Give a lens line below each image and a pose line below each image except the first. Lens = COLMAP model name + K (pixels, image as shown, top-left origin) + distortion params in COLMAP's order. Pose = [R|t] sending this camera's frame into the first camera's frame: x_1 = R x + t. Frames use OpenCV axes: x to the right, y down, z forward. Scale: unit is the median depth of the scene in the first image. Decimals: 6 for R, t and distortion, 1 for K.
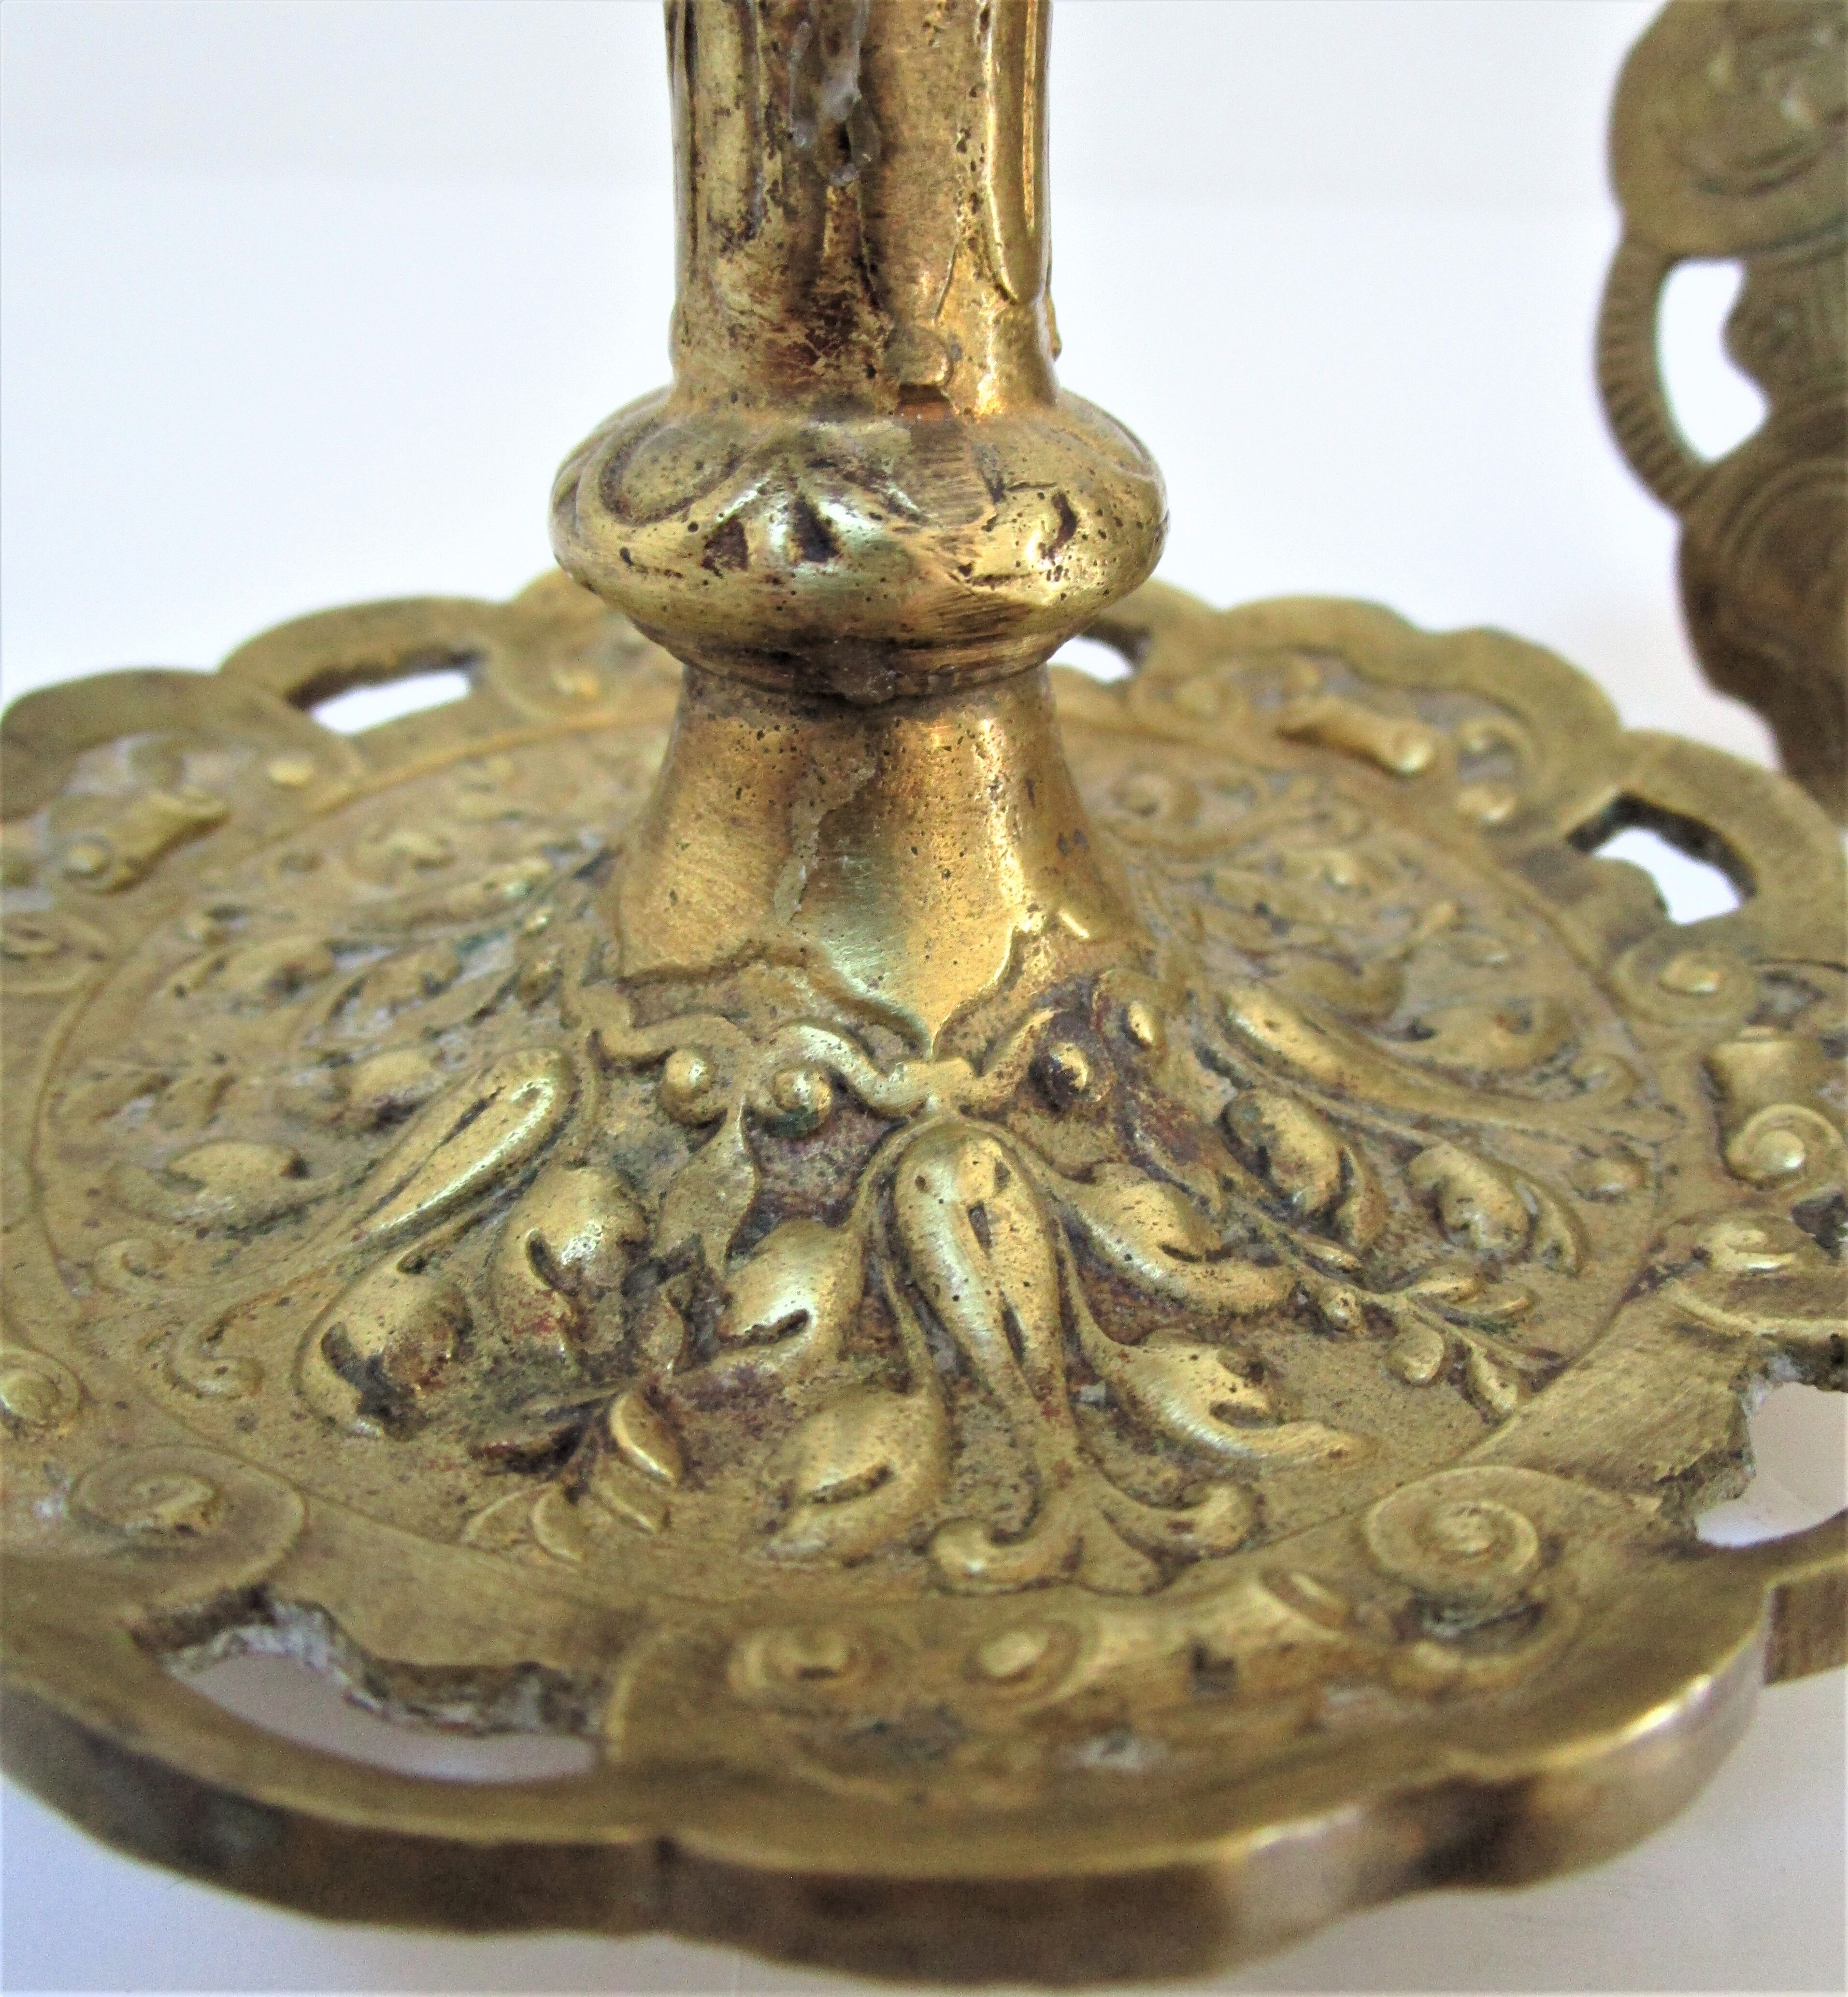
lens RADIAL K [[1679.4, 0, 937.8], [0, 1679.4, 985.1], [0, 0, 1]] dist [-0.026513, -0.012276]
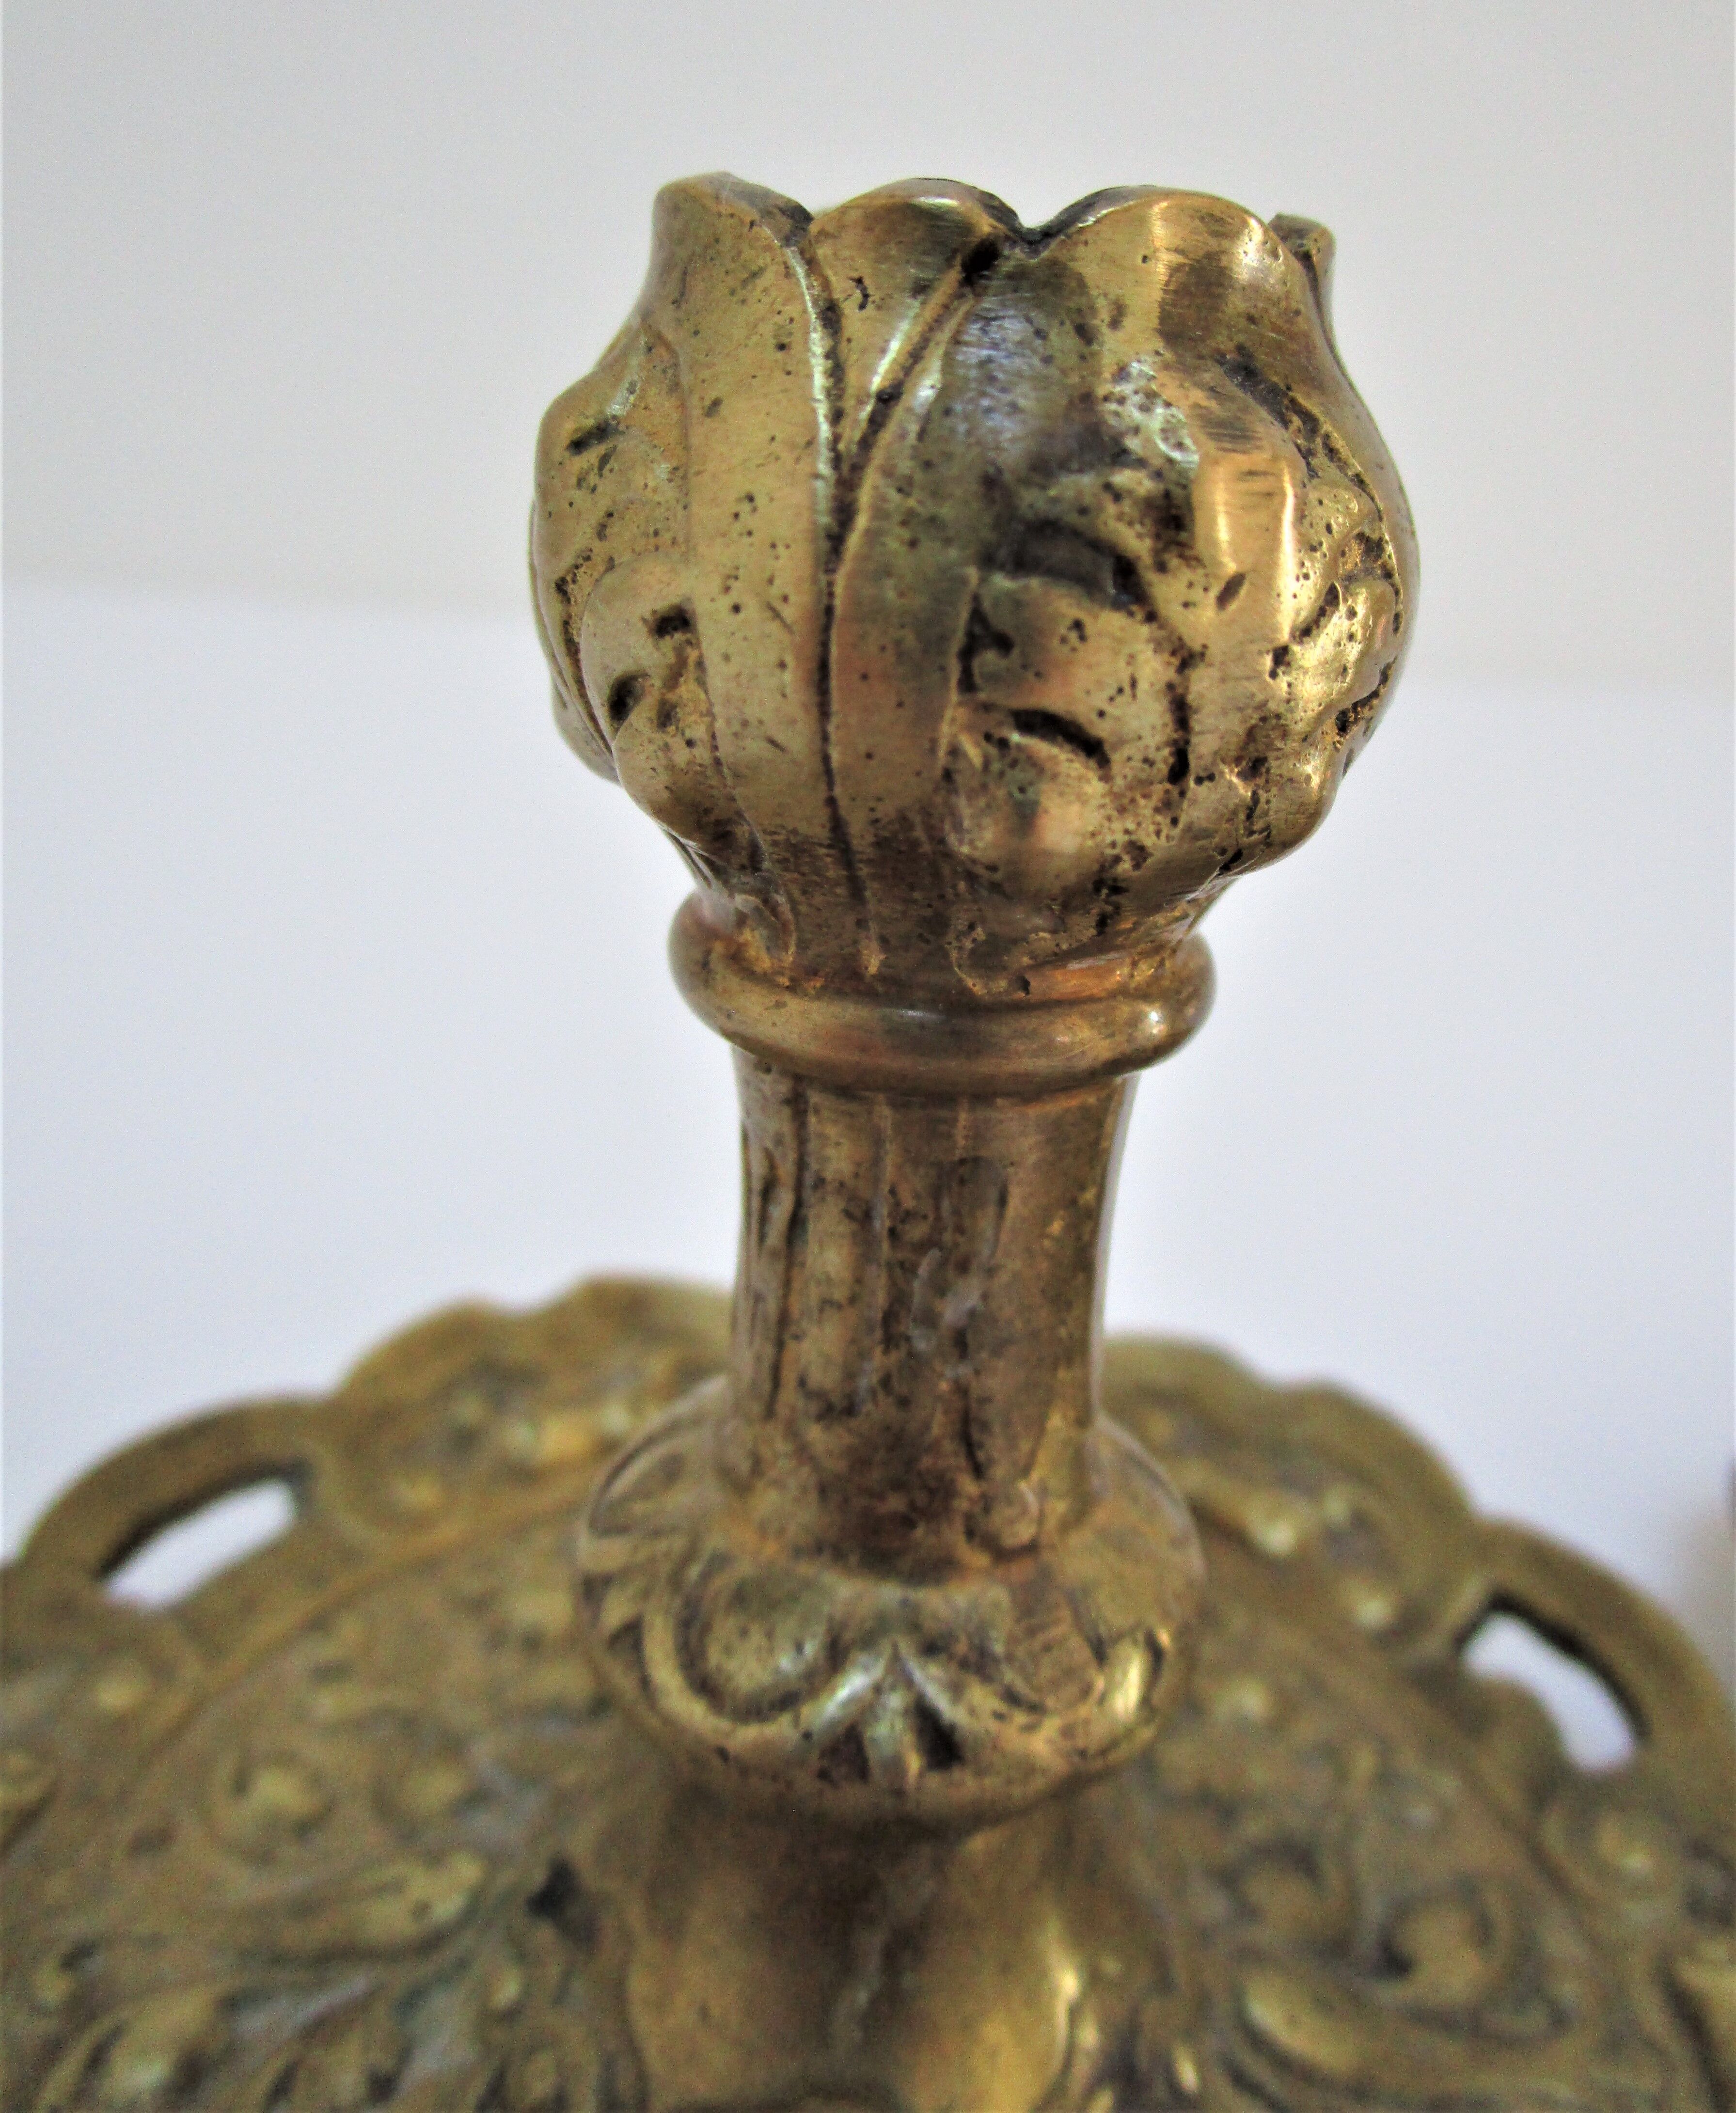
lens RADIAL K [[1710.1, 0, 898.2], [0, 1710.1, 914.2], [0, 0, 1]] dist [-0.016719, -0.009805]
pose [[0.970473, -0.000959, 0.241209, -0.319561], [0.045859, 0.982487, -0.180599, -0.539728], [-0.236811, 0.186328, 0.953521, -0.018199]]
